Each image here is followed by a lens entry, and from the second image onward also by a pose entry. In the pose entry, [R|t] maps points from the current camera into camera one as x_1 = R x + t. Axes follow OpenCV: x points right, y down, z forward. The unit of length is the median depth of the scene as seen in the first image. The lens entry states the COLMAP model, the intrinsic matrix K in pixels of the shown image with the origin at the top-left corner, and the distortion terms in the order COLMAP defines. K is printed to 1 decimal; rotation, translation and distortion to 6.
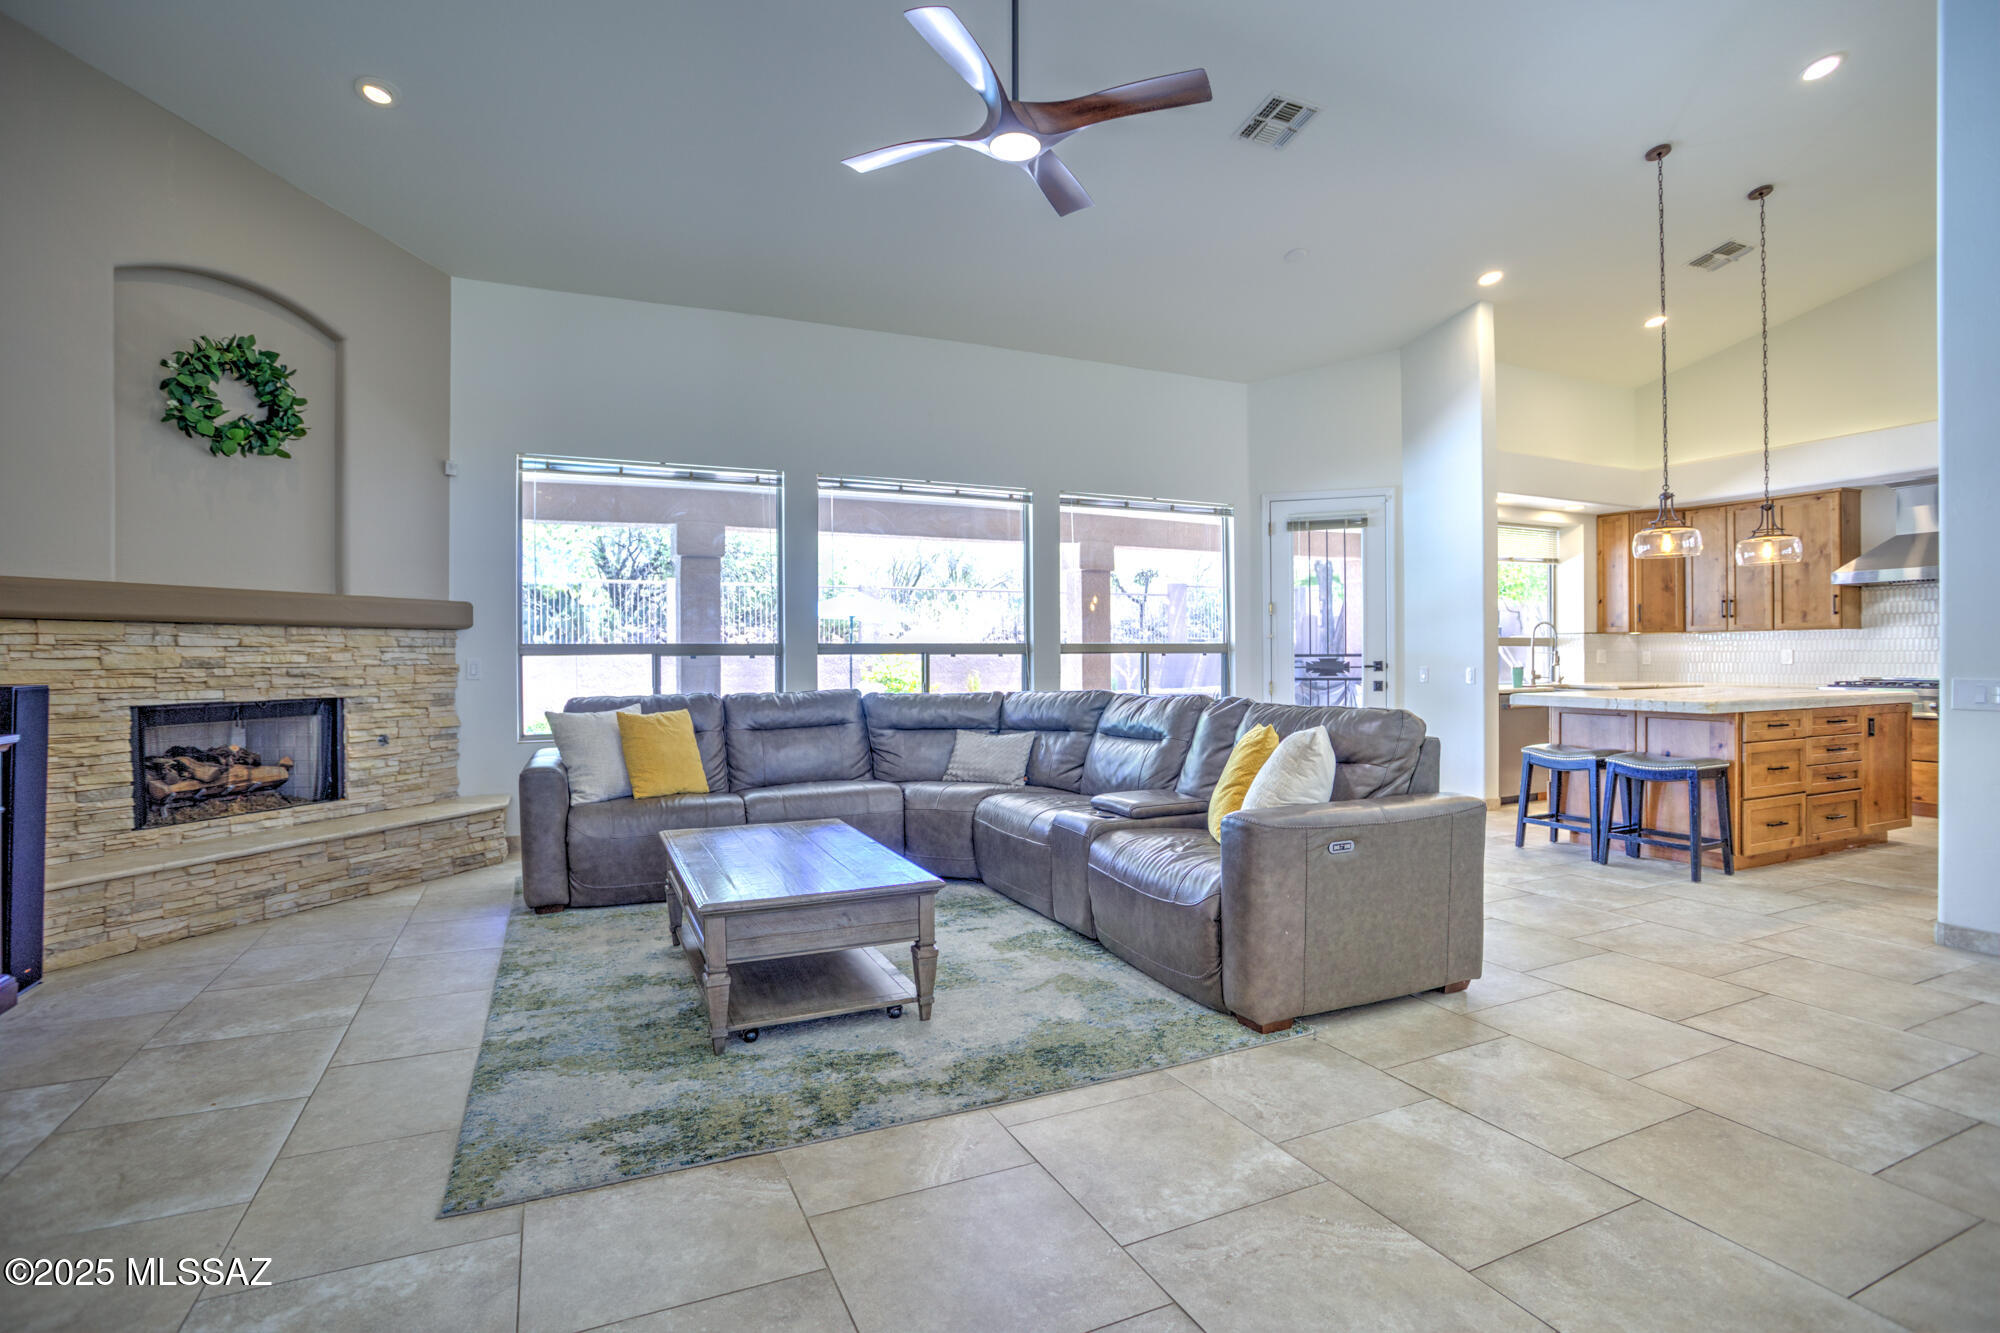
lens RADIAL K [[971.3, 0, 1005.9], [0, 971.3, 664.1], [0, 0, 1]] dist [-0.035923, 0.001127]
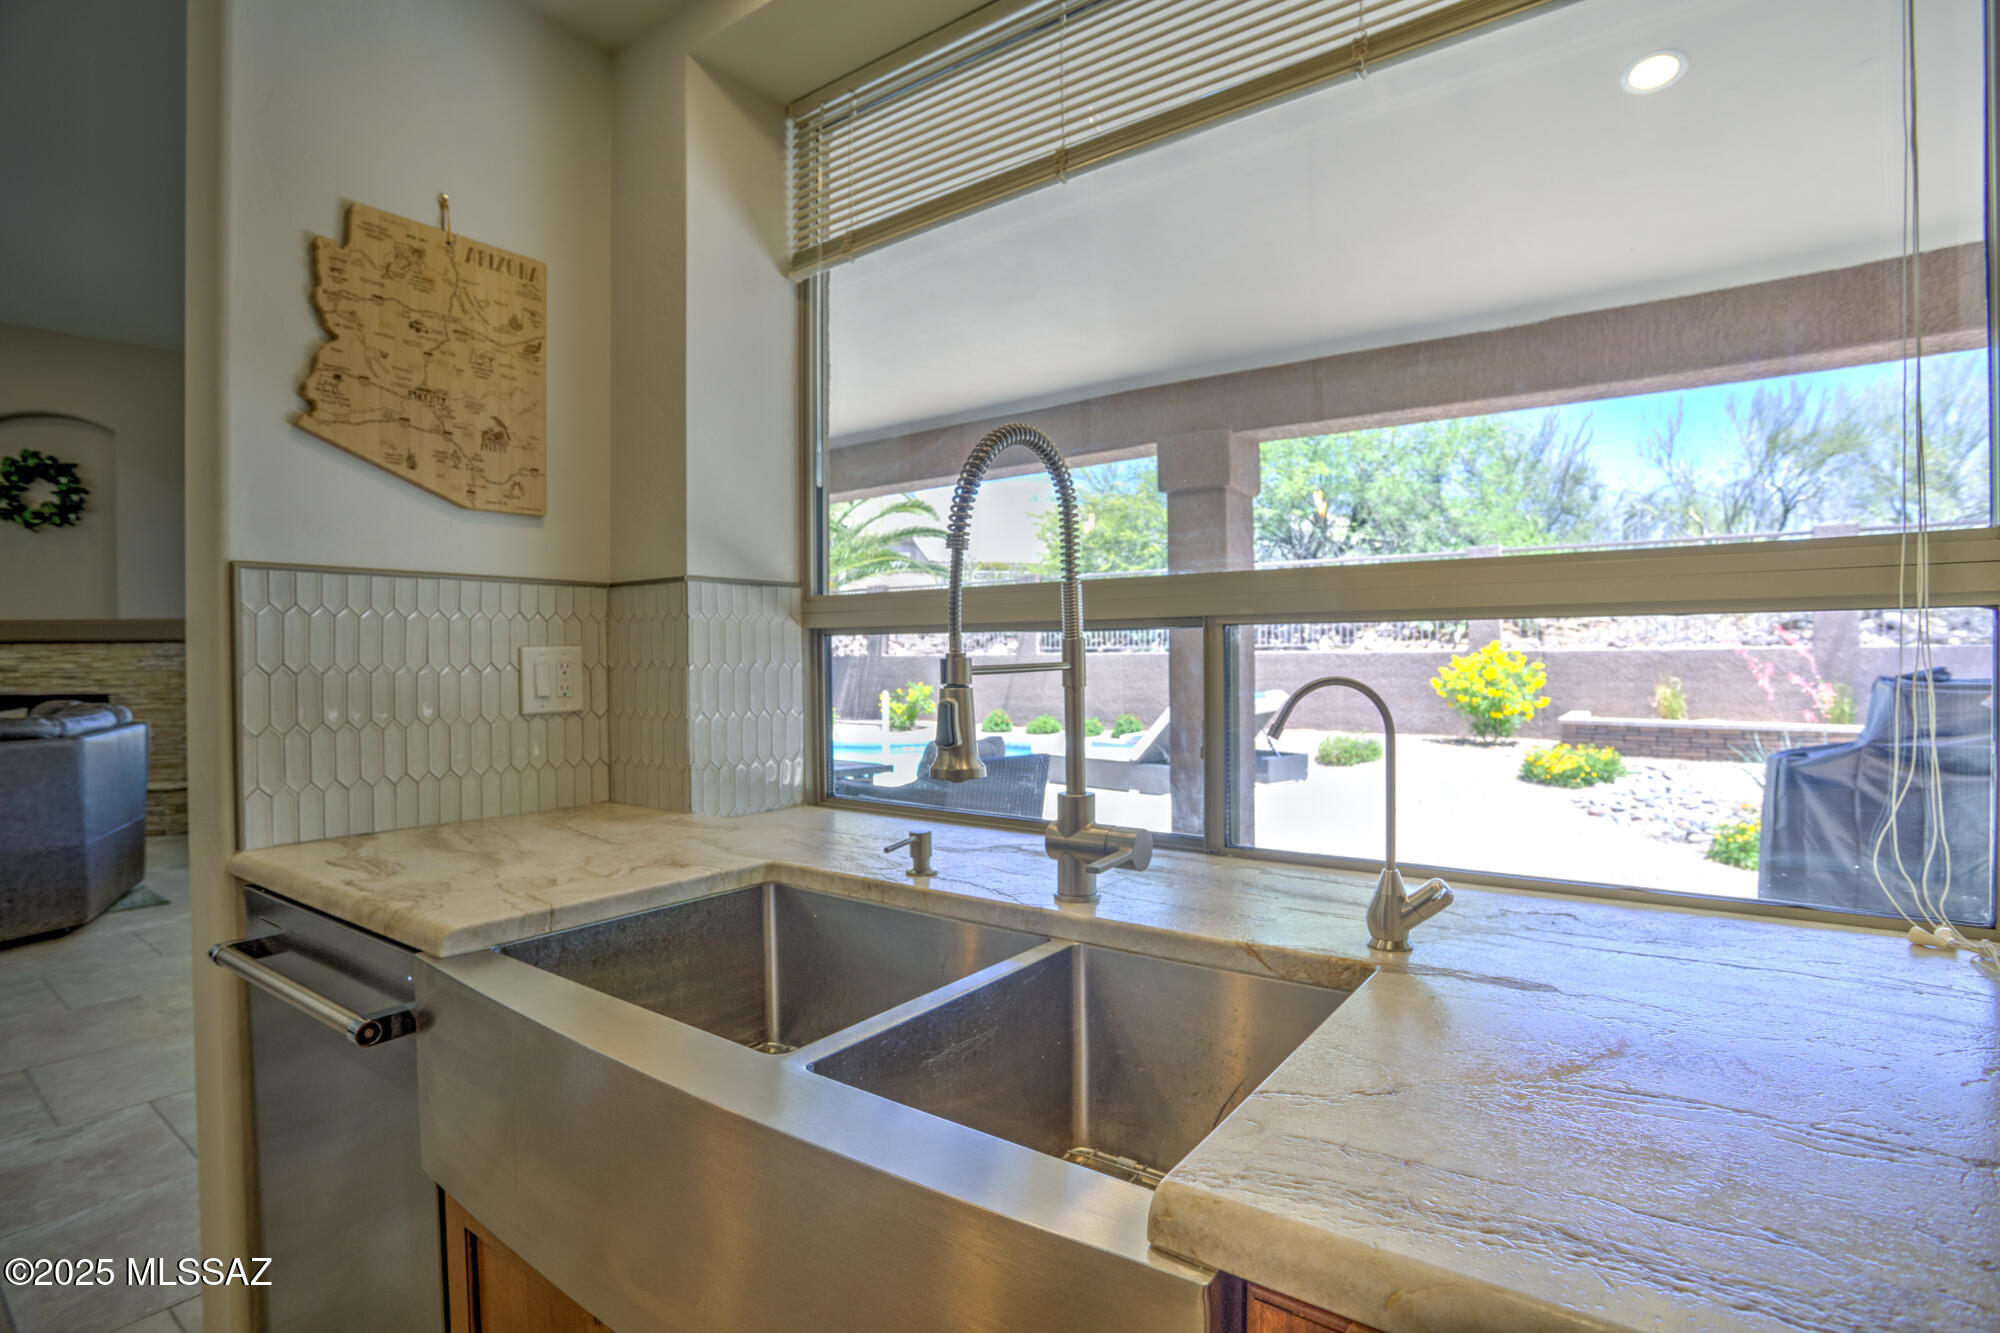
lens RADIAL K [[971.3, 0, 1005.9], [0, 971.3, 664.1], [0, 0, 1]] dist [-0.035923, 0.001127]
pose [[0.496667, 0.004738, -0.867928, 1.151329], [-0.003480, 0.999988, 0.003468, -0.017687], [0.867934, 0.001298, 0.496678, 1.471554]]
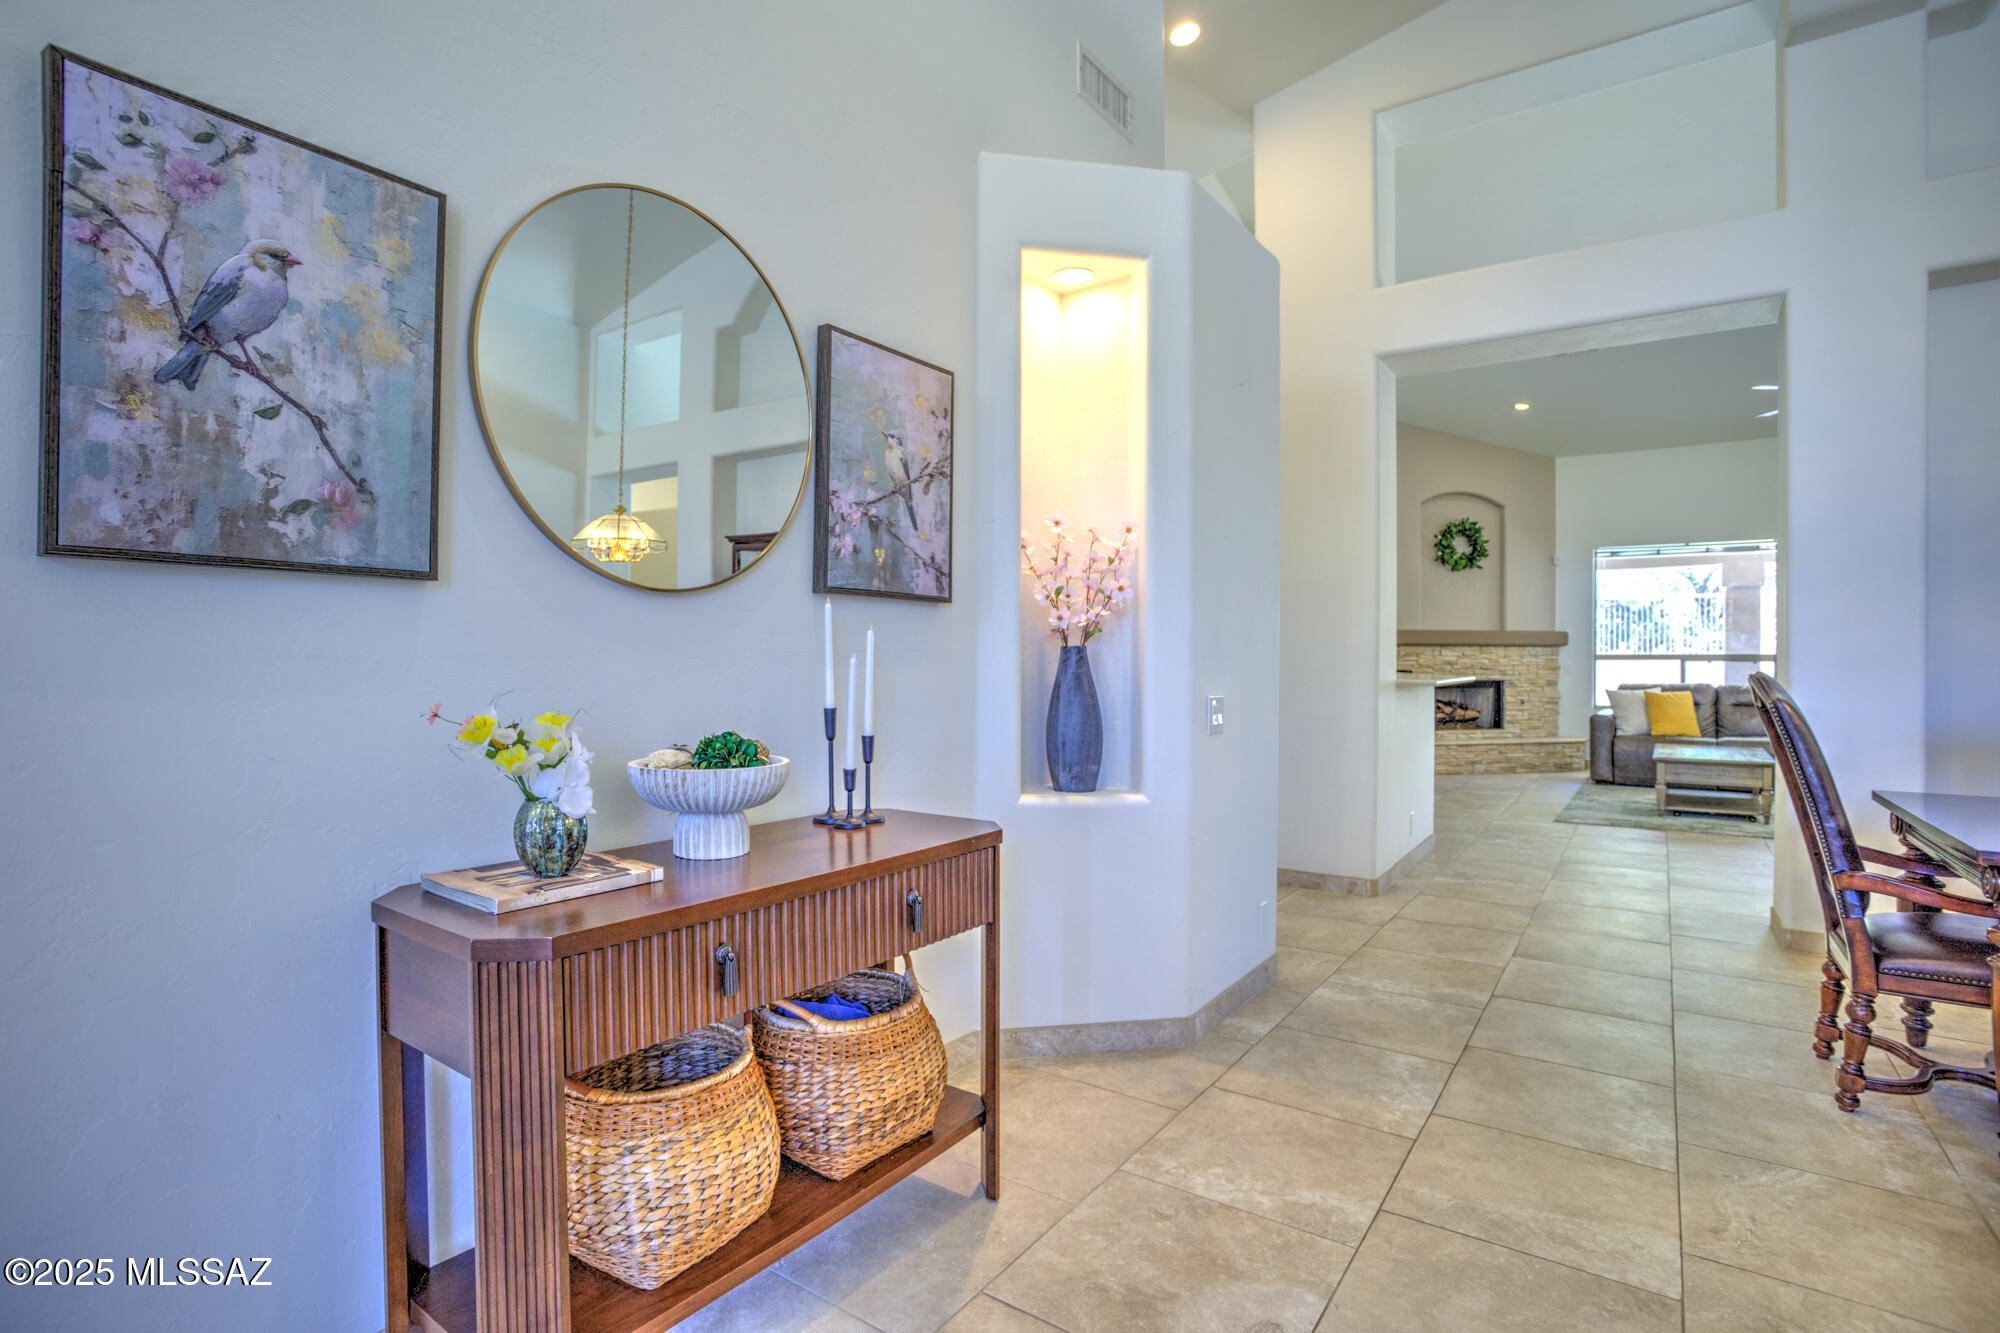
lens RADIAL K [[971.3, 0, 1005.9], [0, 971.3, 664.1], [0, 0, 1]] dist [-0.035923, 0.001127]
pose [[0.508948, 0.005294, -0.860781, 0.561913], [-0.014112, 0.999898, -0.002194, 0.020668], [0.860682, 0.013264, 0.508971, -1.009657]]
